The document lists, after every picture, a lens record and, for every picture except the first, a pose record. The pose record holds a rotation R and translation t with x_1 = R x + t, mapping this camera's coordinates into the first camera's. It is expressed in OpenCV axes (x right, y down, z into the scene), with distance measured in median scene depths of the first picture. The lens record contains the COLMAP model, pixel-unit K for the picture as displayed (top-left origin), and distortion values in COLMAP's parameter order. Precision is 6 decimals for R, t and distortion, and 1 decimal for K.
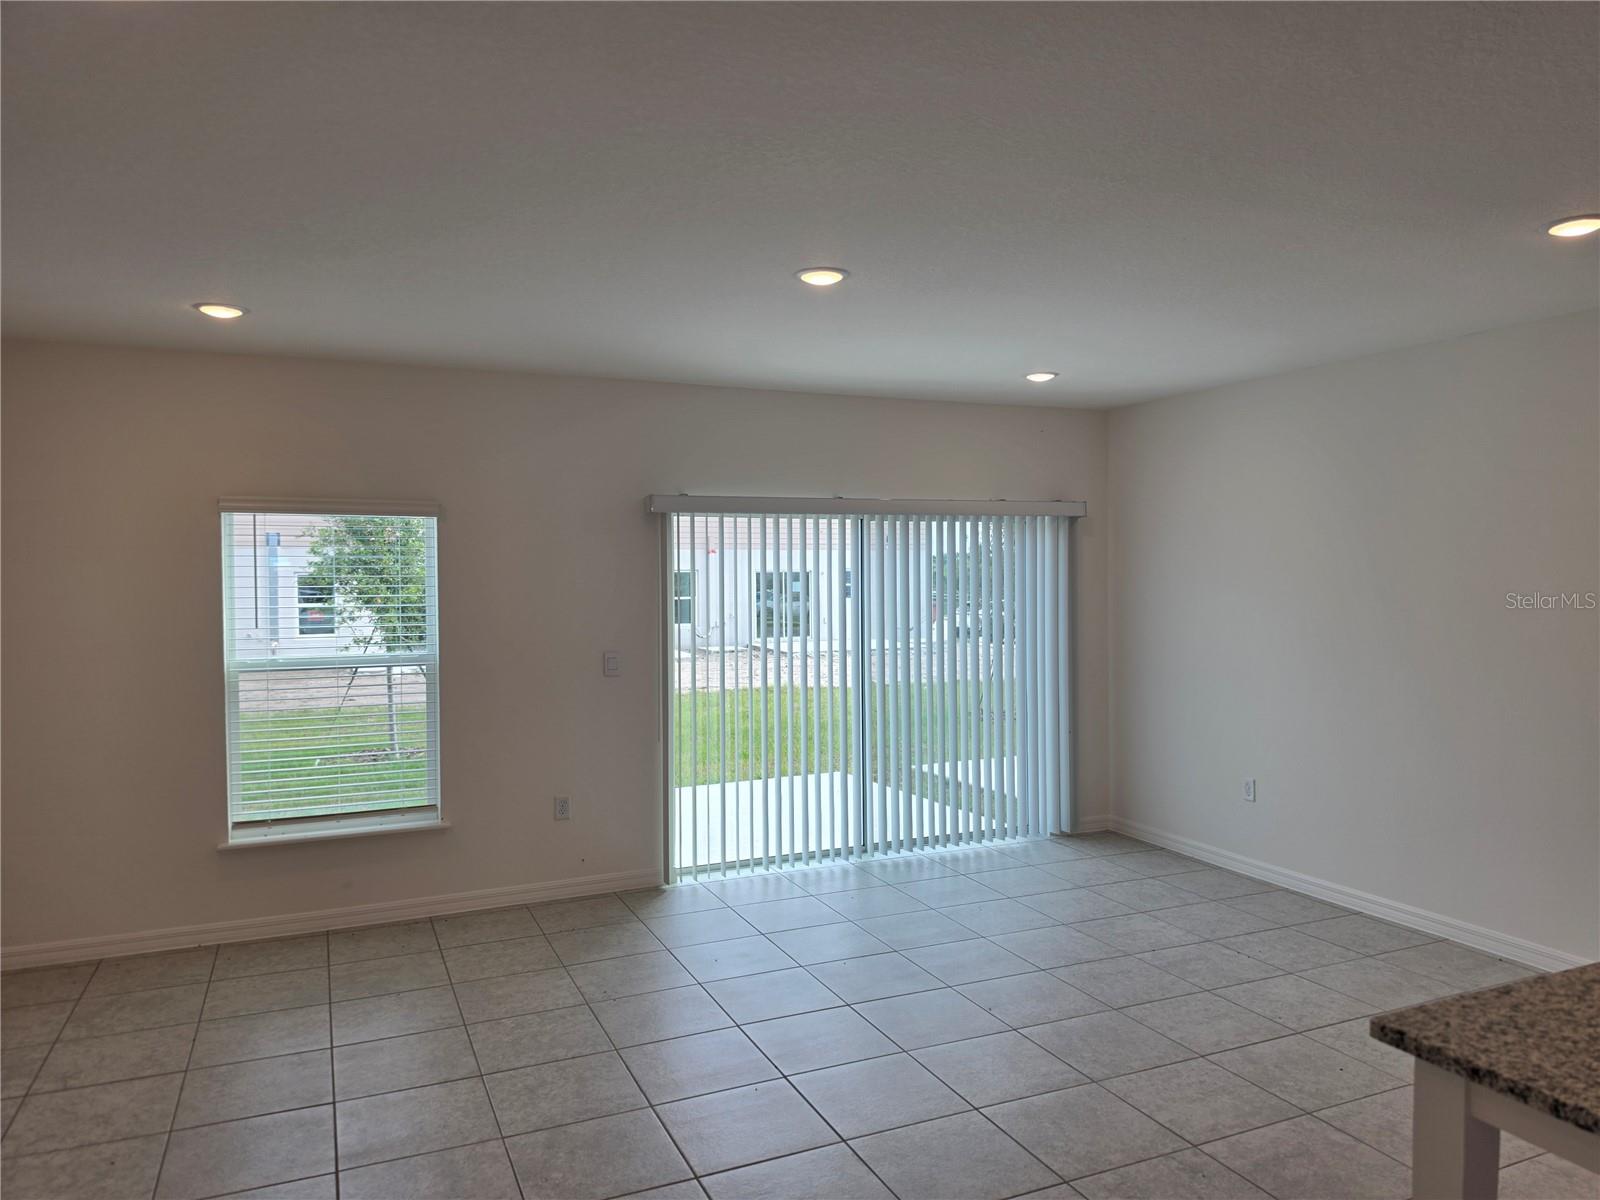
lens RADIAL K [[1099.3, 0, 805.1], [0, 1099.3, 596.4], [0, 0, 1]] dist [0.060489, -0.077191]
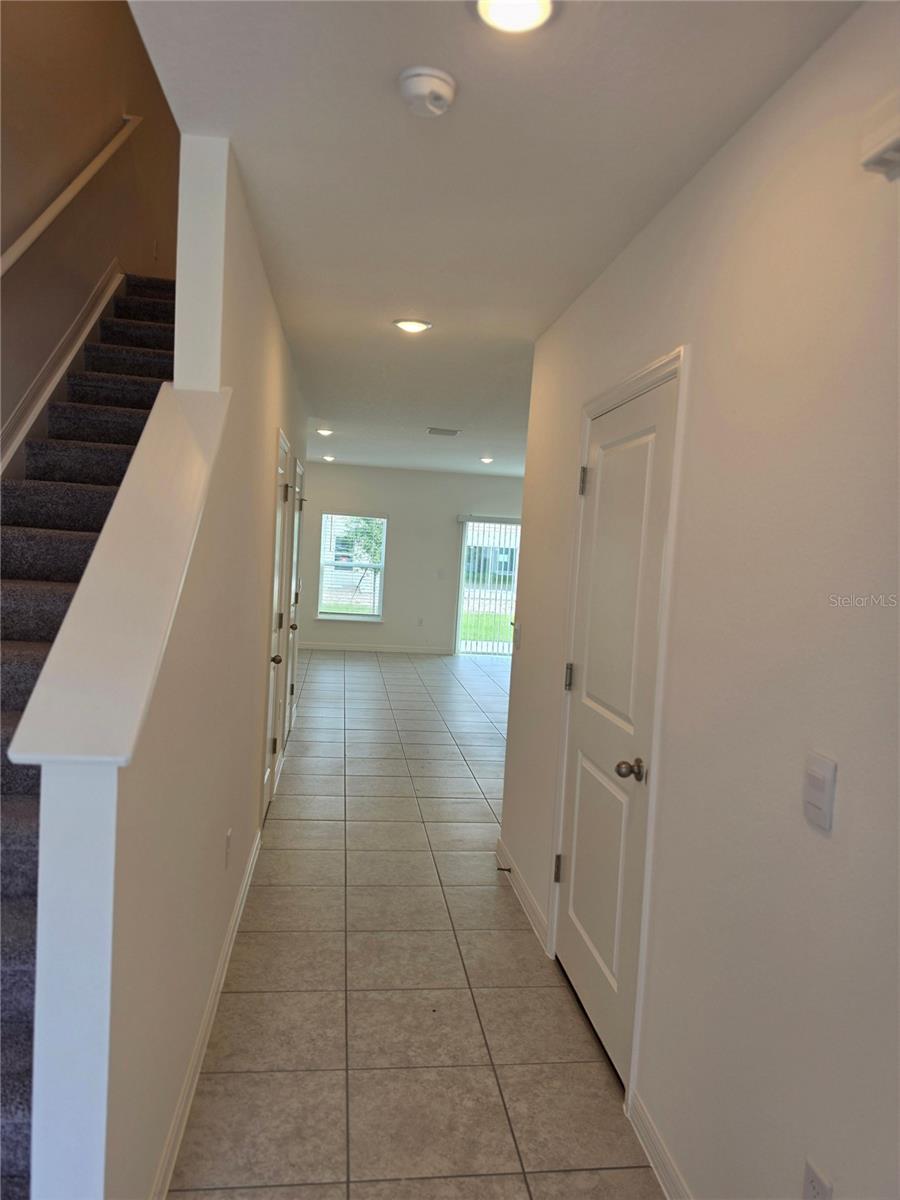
lens RADIAL K [[824.5, 0, 454.4], [0, 824.5, 599.5], [0, 0, 1]] dist [0.060489, -0.077191]
pose [[0.958238, 0.084975, -0.273057, 0.455654], [-0.075149, 0.996099, 0.046264, 0.027438], [0.275923, -0.023812, 0.960885, -1.063959]]
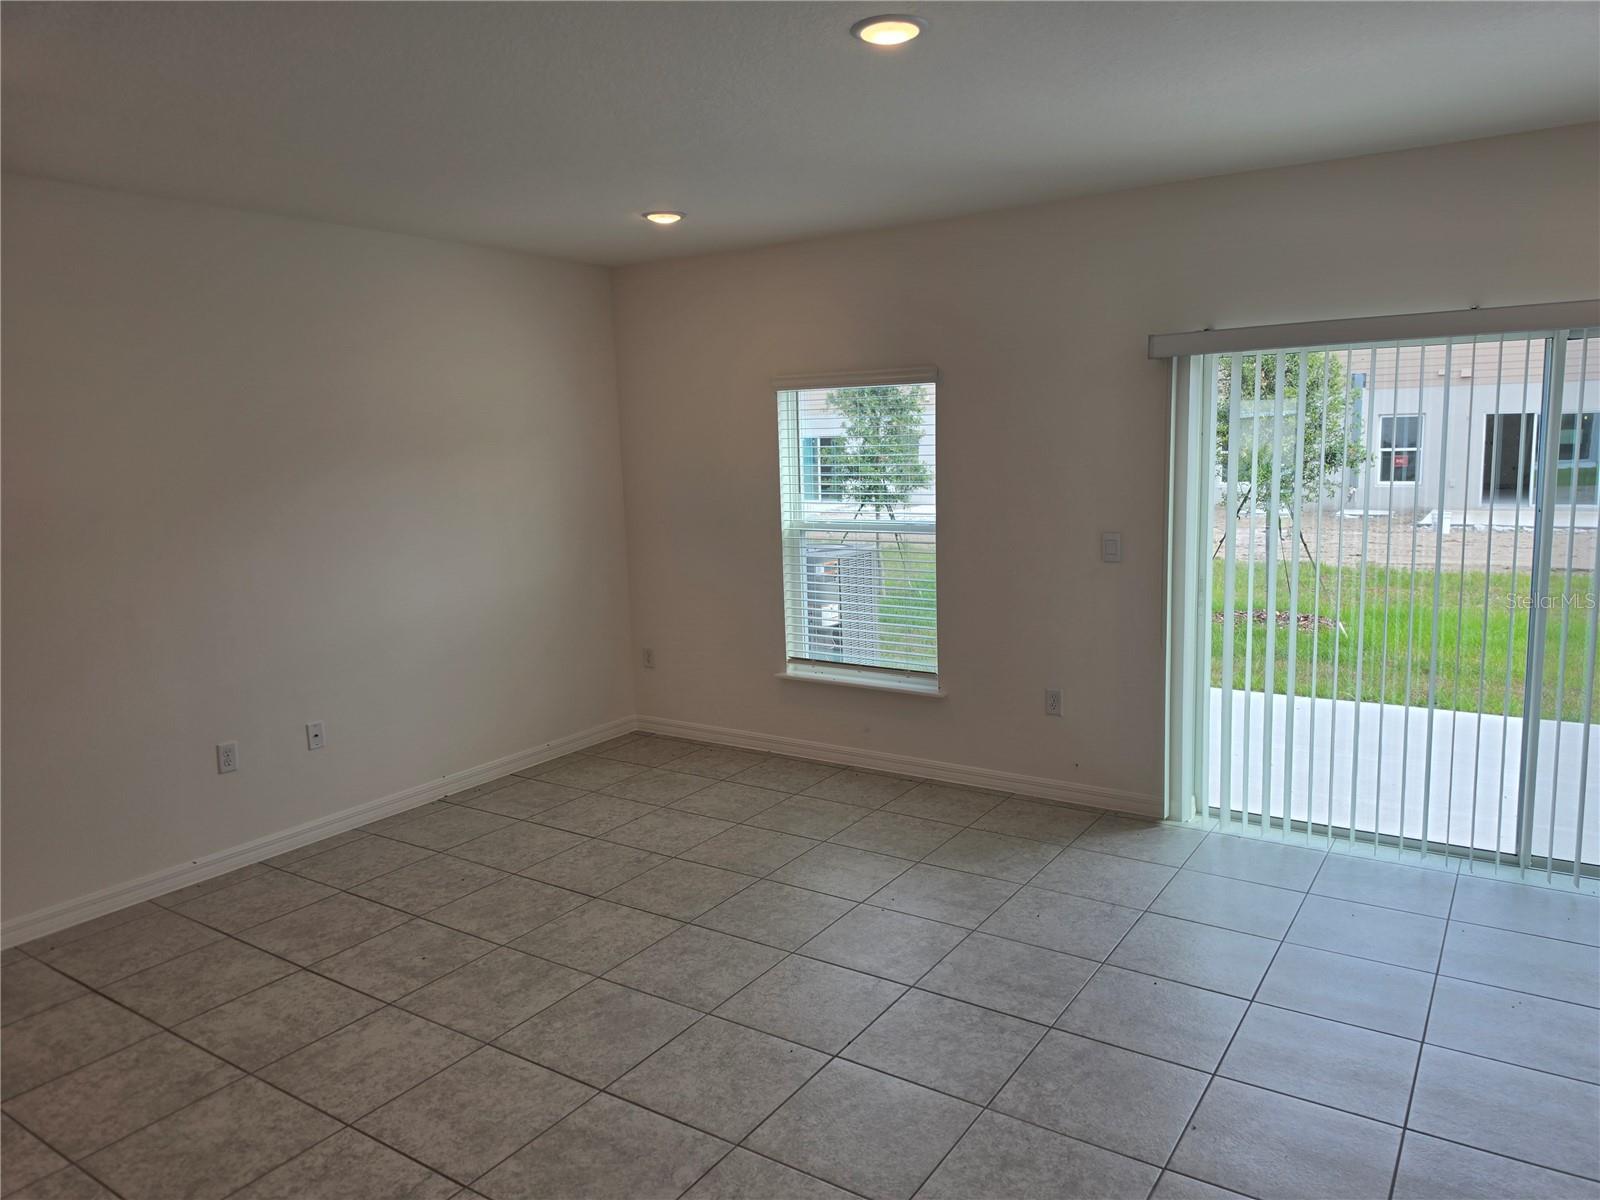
lens RADIAL K [[1099.3, 0, 802.5], [0, 1099.3, 586.1], [0, 0, 1]] dist [0.060489, -0.077191]
pose [[0.533680, 0.107145, -0.838871, 0.420516], [0.007916, 0.991265, 0.131646, -0.022041], [0.845649, -0.076897, 0.528171, 0.367172]]
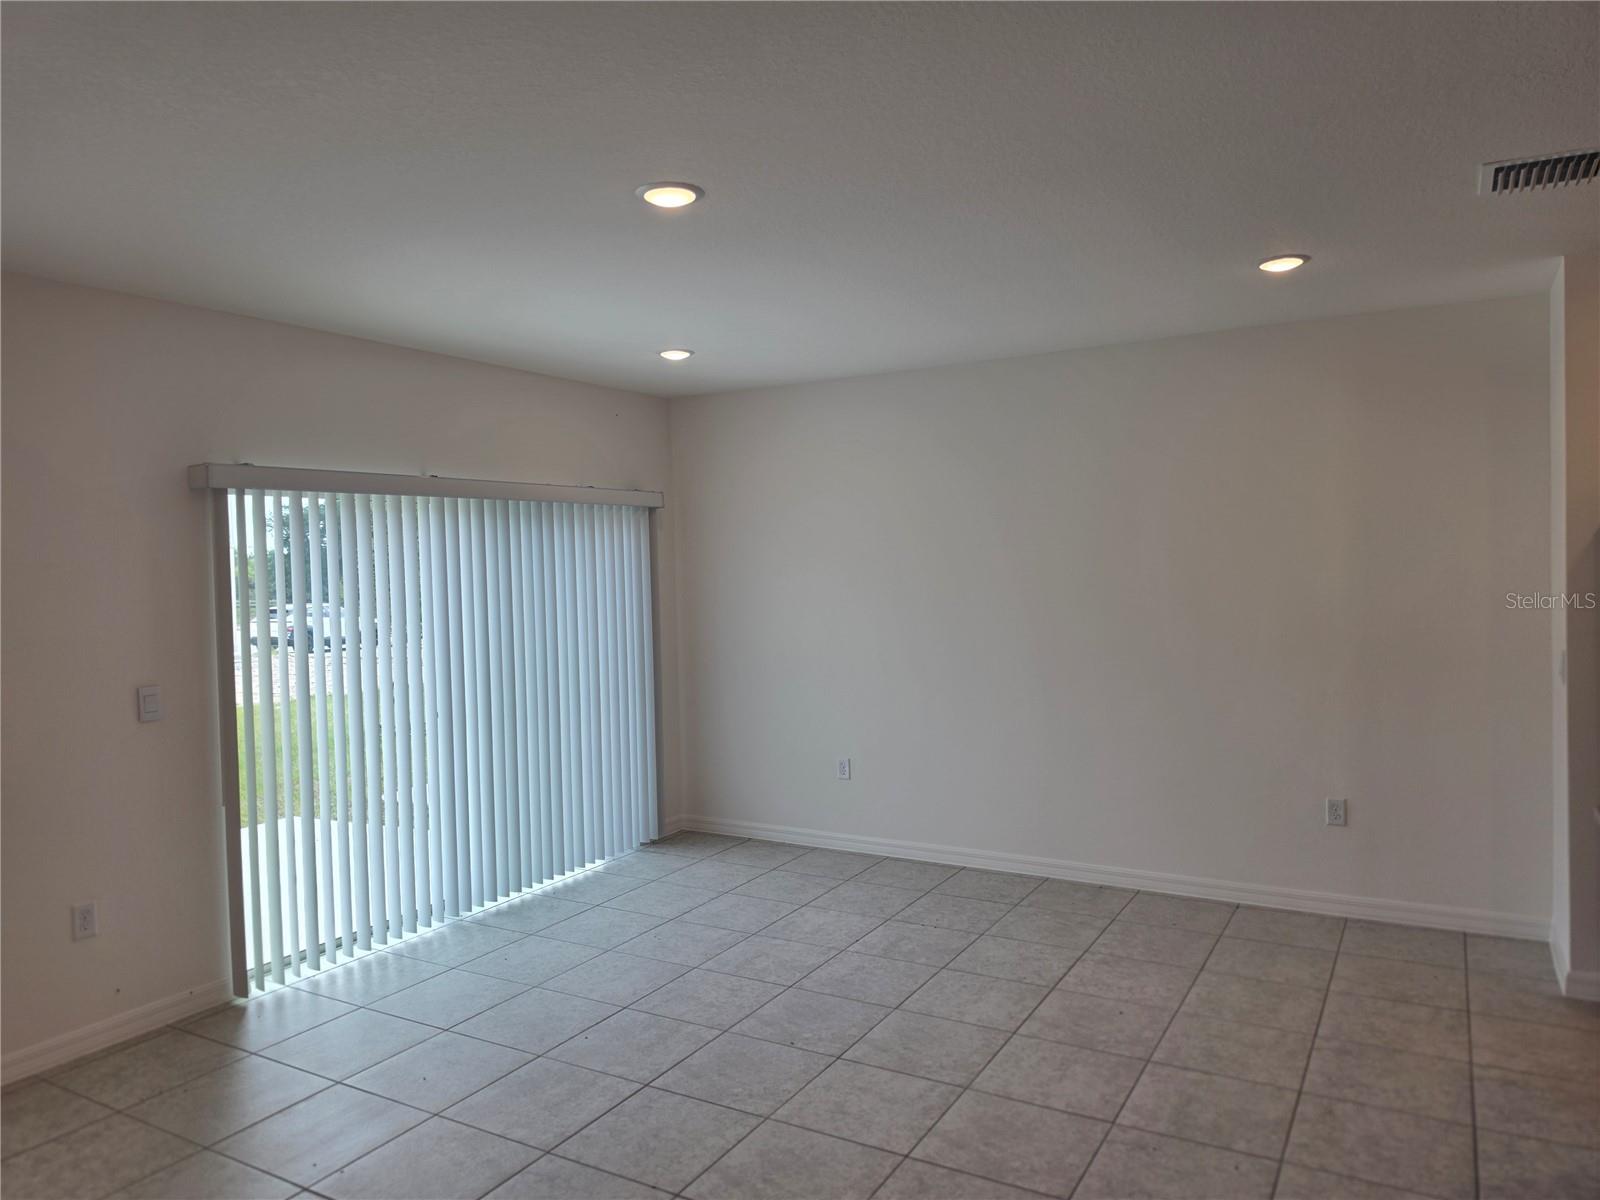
lens RADIAL K [[1099.3, 0, 781.2], [0, 1099.3, 591.2], [0, 0, 1]] dist [0.060489, -0.077191]
pose [[0.816258, -0.027644, 0.577025, -0.263578], [0.031459, 0.999499, 0.003383, 0.001183], [-0.576830, 0.015392, 0.816719, 0.198527]]
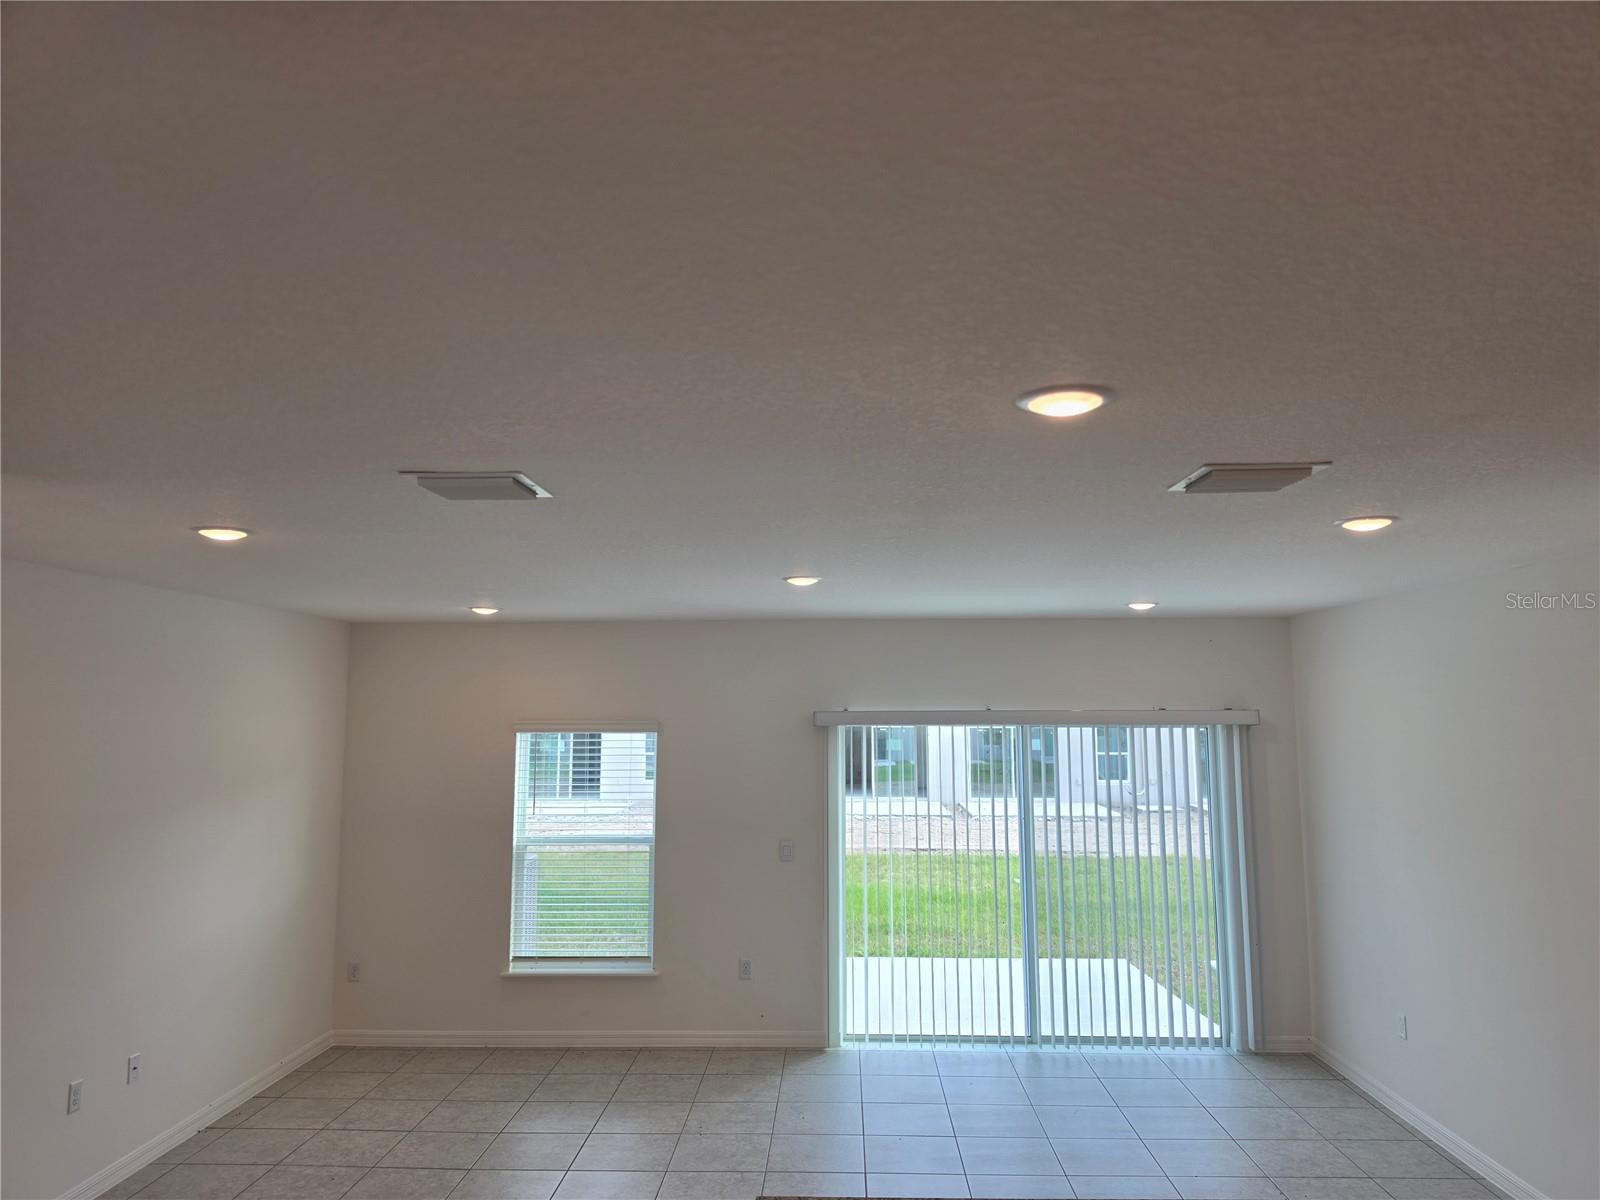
lens RADIAL K [[1099.3, 0, 809.1], [0, 1099.3, 597.7], [0, 0, 1]] dist [0.060489, -0.077191]
pose [[0.899711, -0.040791, -0.434576, 0.402823], [-0.013055, 0.992663, -0.120203, -0.073845], [0.436291, 0.113821, 0.892578, -0.118251]]
